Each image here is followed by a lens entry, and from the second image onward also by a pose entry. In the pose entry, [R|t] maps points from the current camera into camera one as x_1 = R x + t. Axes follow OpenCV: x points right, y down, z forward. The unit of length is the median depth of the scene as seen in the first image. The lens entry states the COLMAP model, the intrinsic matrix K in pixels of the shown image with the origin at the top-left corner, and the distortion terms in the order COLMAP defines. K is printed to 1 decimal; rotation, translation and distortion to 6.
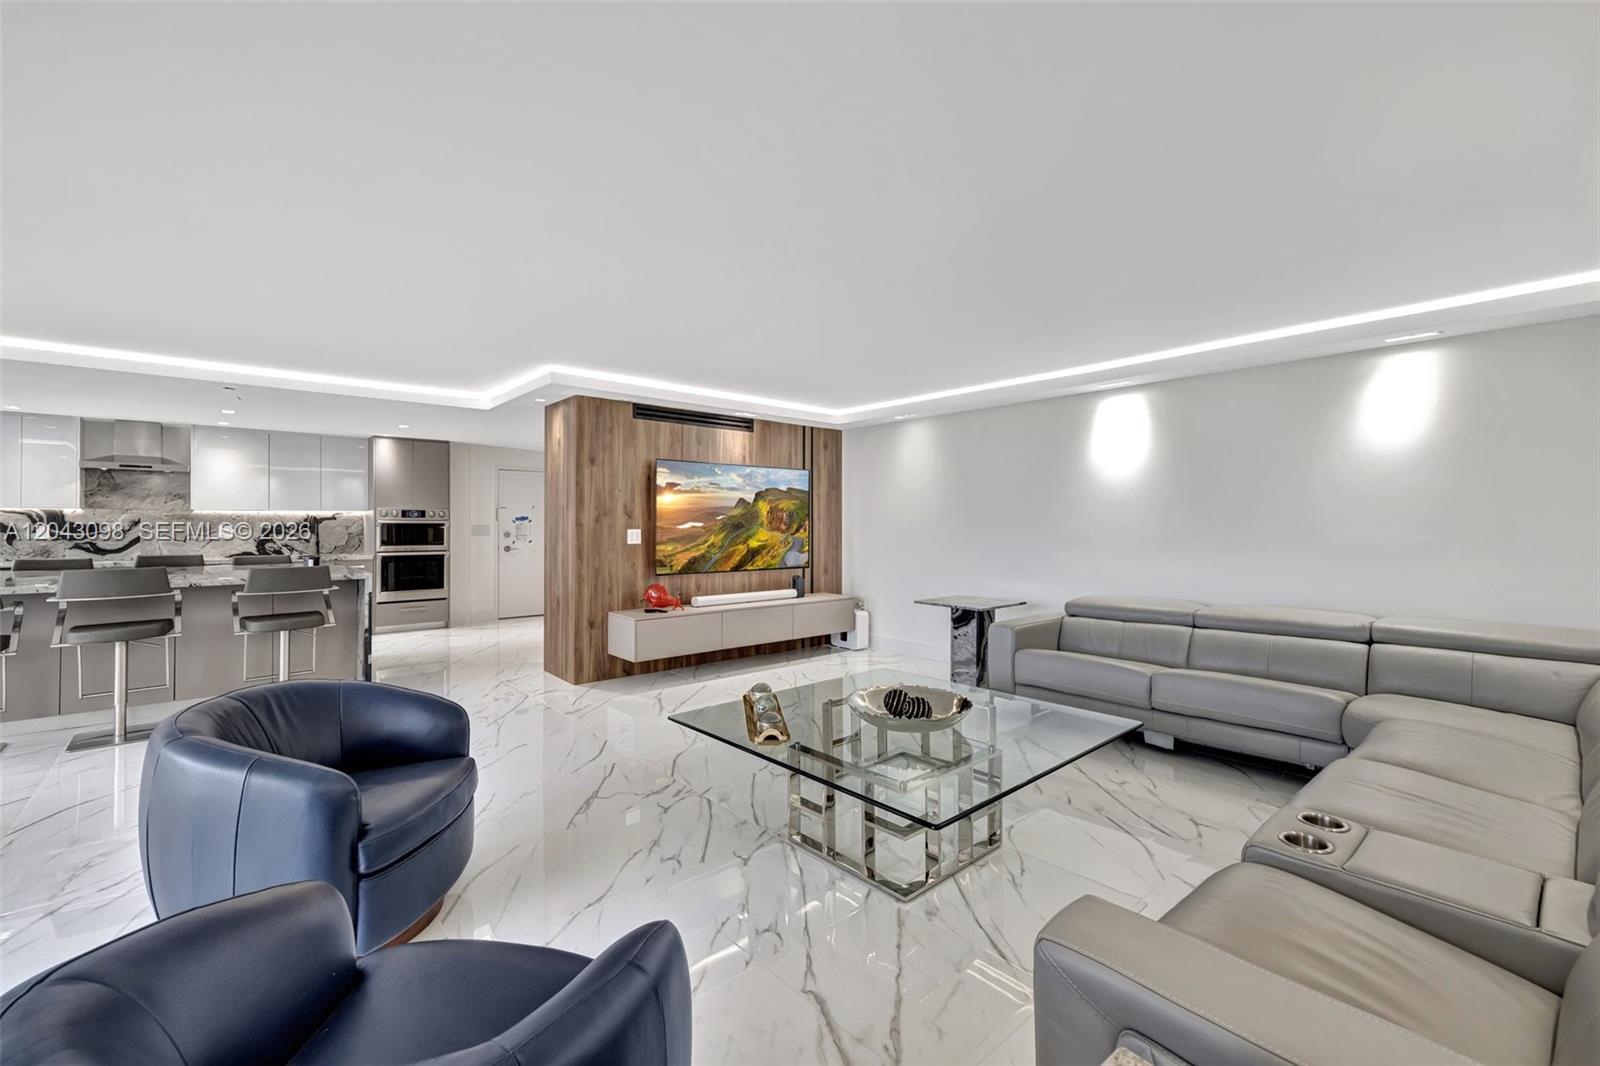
lens RADIAL K [[680.8, 0, 792.9], [0, 680.8, 520.8], [0, 0, 1]] dist [0.001275, -0.000061]
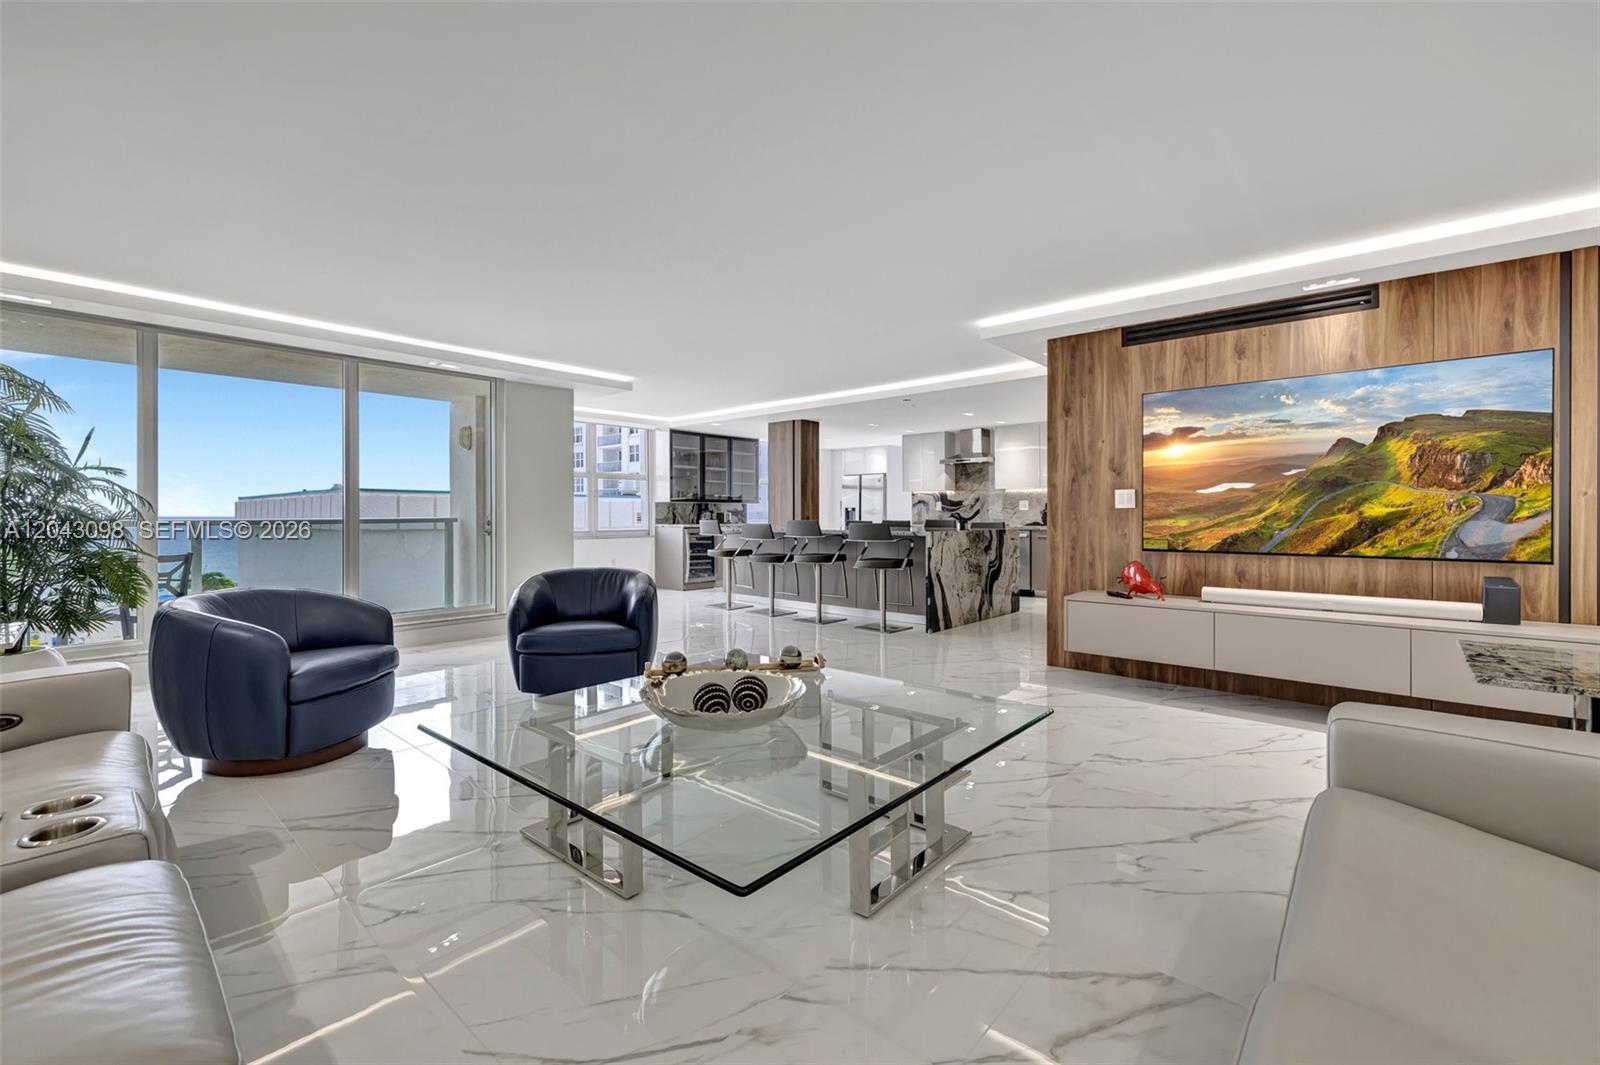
lens RADIAL K [[680.8, 0, 799.3], [0, 680.8, 522.6], [0, 0, 1]] dist [0.001275, -0.000061]
pose [[0.123012, 0.009872, -0.992356, 0.441553], [0.005597, 0.999928, 0.010641, 0.035570], [0.992389, -0.006863, 0.122948, 0.475633]]
